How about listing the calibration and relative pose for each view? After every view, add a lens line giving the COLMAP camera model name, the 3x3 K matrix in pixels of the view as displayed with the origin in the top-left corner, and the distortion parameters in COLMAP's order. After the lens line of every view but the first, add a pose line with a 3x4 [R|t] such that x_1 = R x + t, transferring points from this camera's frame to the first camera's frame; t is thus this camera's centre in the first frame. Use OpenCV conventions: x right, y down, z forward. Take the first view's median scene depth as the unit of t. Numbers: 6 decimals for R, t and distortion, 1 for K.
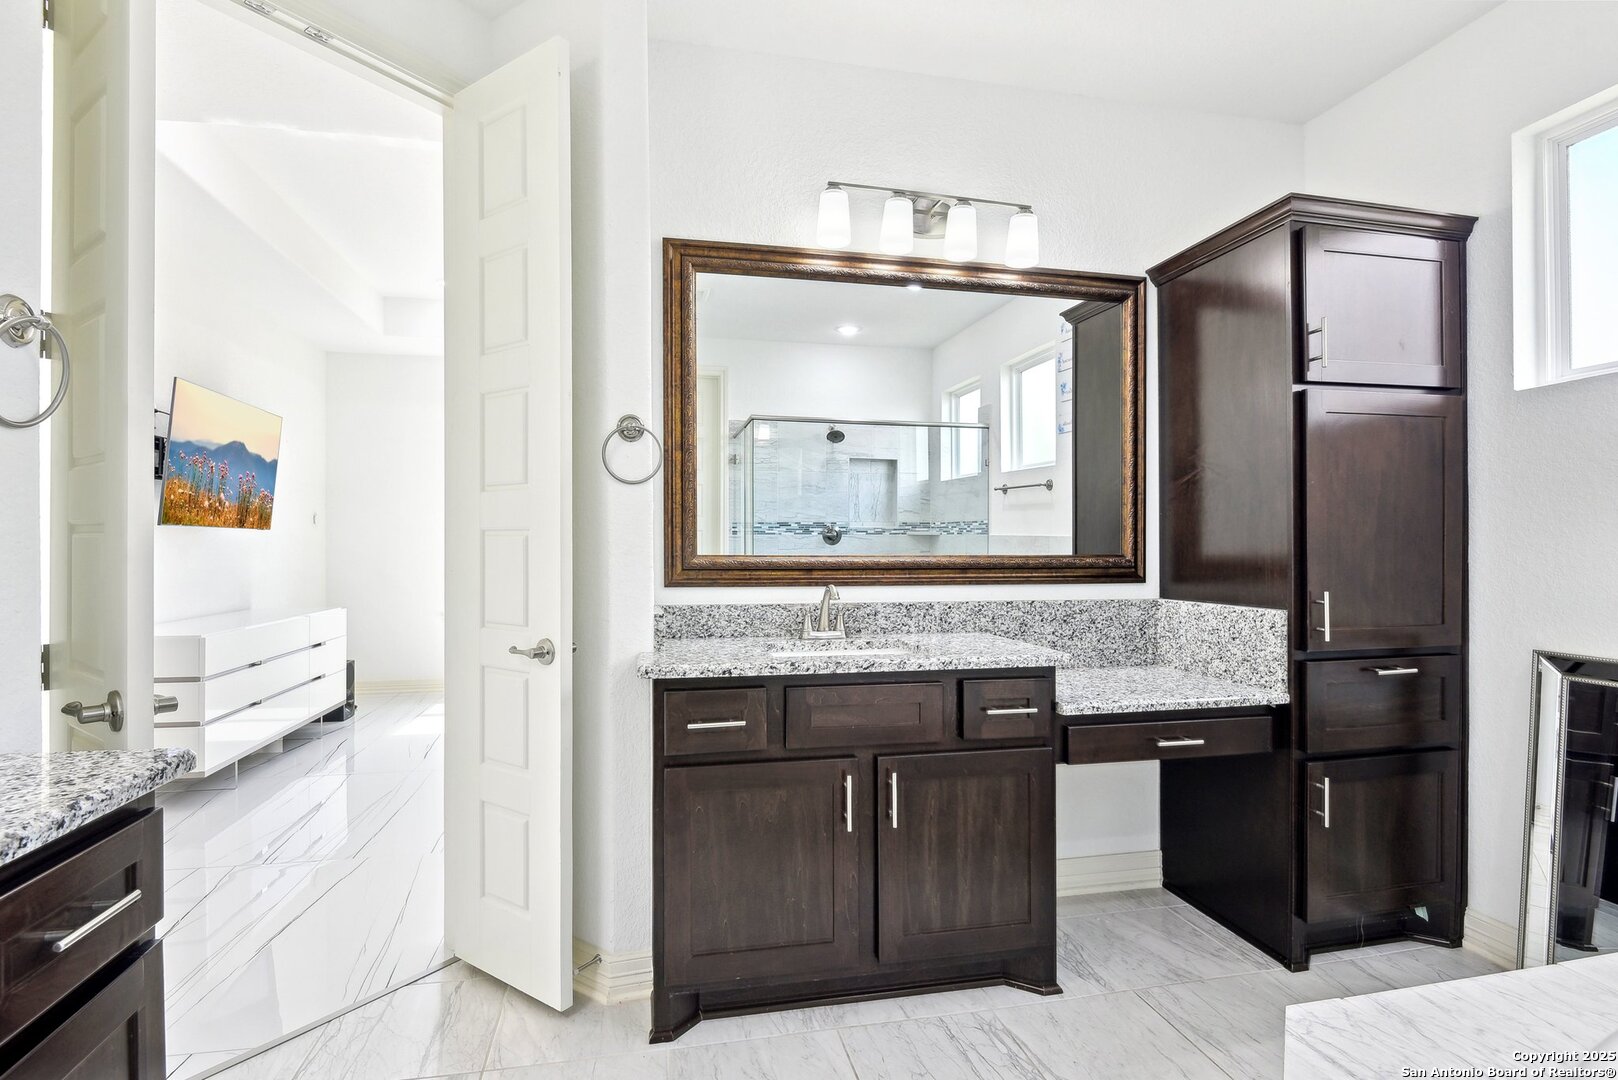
lens RADIAL K [[770.3, 0, 746.3], [0, 770.3, 530.2], [0, 0, 1]] dist [-0.009854, -0.006993]
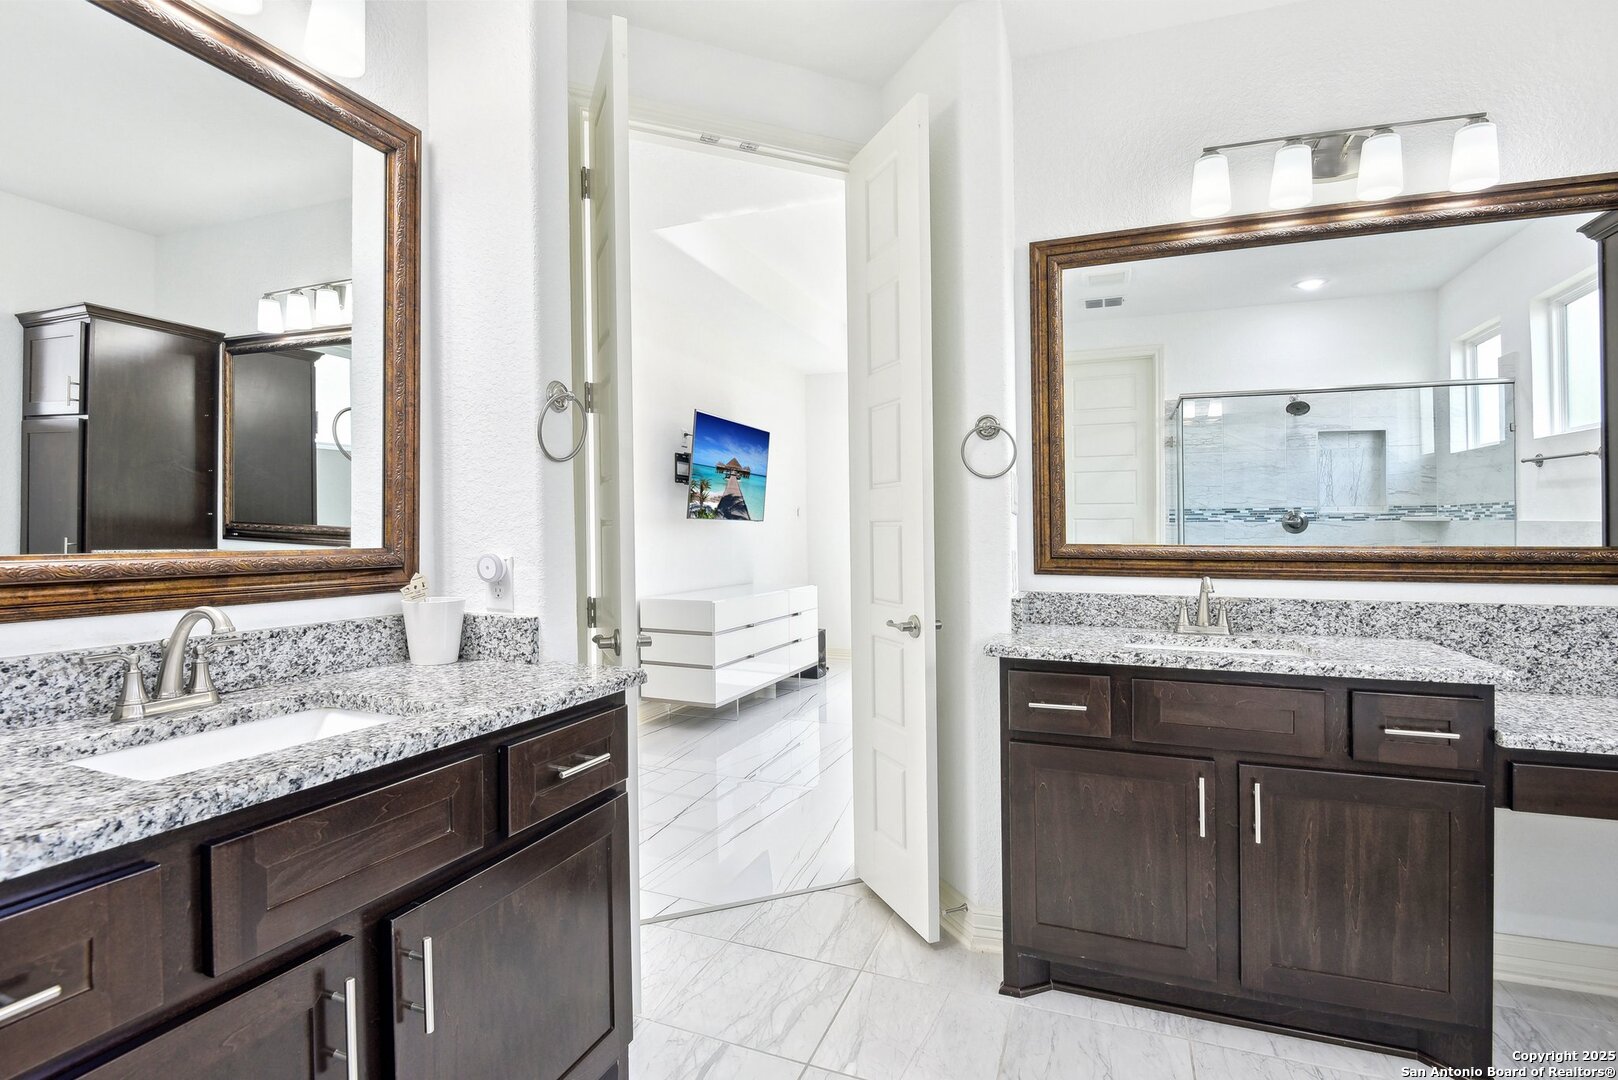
lens RADIAL K [[770.3, 0, 790.6], [0, 770.3, 511.2], [0, 0, 1]] dist [-0.009854, -0.006993]
pose [[0.831354, -0.014785, -0.555546, 0.212466], [0.010104, 0.999883, -0.011491, -0.003439], [0.555651, 0.003940, 0.831406, -0.062046]]
